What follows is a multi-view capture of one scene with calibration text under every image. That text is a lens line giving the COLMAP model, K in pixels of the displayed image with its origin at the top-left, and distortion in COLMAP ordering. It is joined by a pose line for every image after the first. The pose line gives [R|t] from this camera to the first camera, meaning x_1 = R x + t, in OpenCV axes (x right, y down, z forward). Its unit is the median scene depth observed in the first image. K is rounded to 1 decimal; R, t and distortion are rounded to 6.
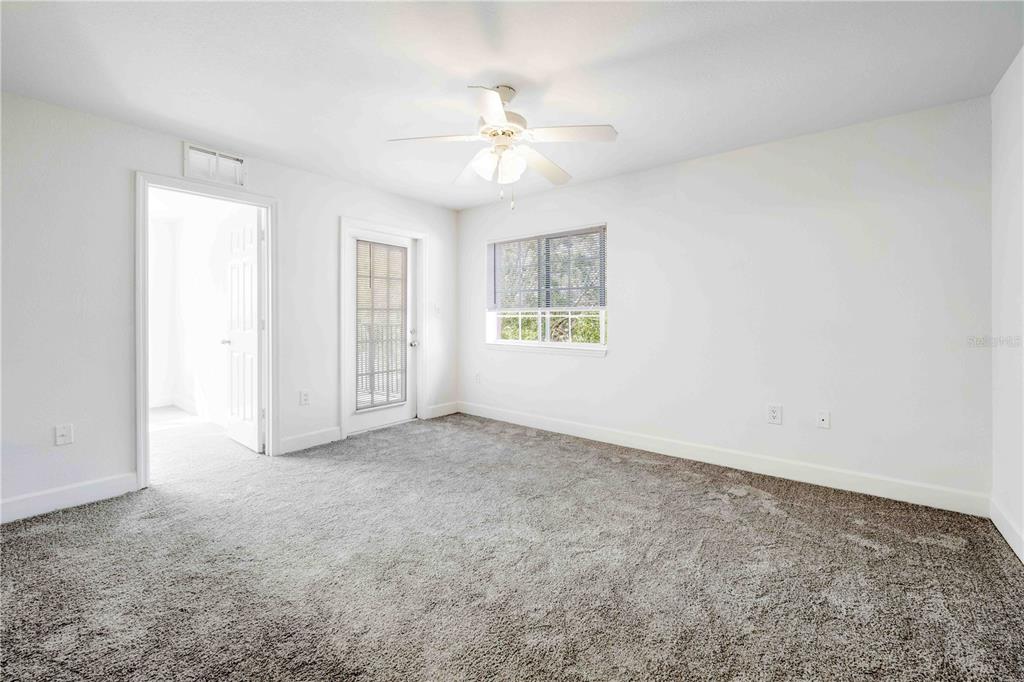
lens RADIAL K [[419.3, 0, 519.6], [0, 419.3, 319.0], [0, 0, 1]] dist [-0.000543, 0.000249]
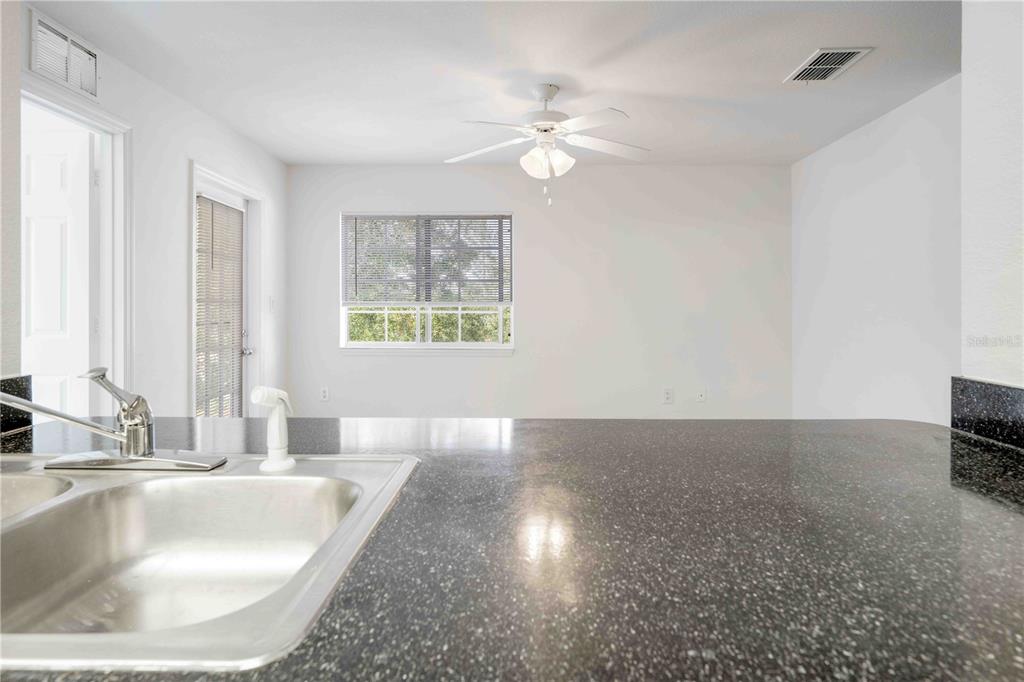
lens RADIAL K [[591.6, 0, 523.4], [0, 591.6, 316.1], [0, 0, 1]] dist [0.004889, 0.001610]
pose [[0.790207, -0.000677, 0.612839, -0.514170], [0.002665, 0.999994, -0.002332, 0.004135], [-0.612834, 0.003476, 0.790204, -0.048566]]
